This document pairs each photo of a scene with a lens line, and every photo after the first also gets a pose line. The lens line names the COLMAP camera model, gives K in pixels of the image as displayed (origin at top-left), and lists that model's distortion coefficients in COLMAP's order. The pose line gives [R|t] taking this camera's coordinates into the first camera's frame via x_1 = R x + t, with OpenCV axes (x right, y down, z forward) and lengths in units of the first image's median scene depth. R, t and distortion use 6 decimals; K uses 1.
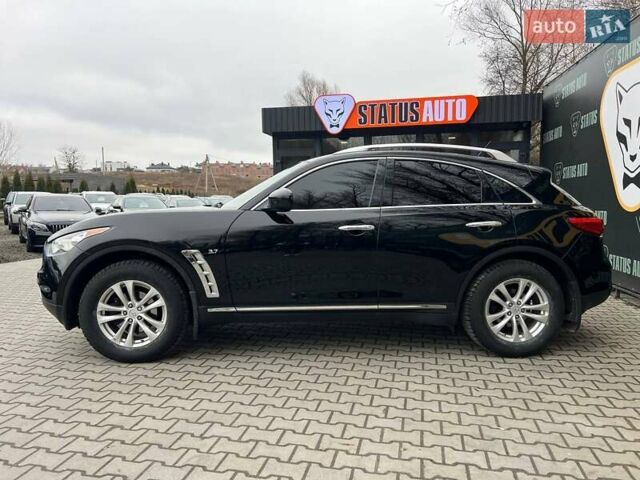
lens RADIAL K [[479.3, 0, 324.7], [0, 479.3, 244.0], [0, 0, 1]] dist [0.044799, -0.044452]
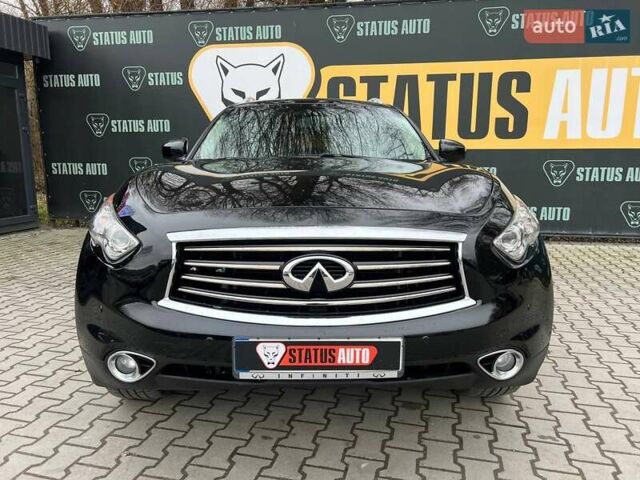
lens RADIAL K [[479.3, 0, 319.1], [0, 479.3, 240.7], [0, 0, 1]] dist [0.044799, -0.044452]
pose [[0.042277, -0.162386, 0.985821, -0.419966], [0.078687, 0.984180, 0.158741, -0.034810], [-0.996003, 0.070860, 0.054386, 0.473219]]
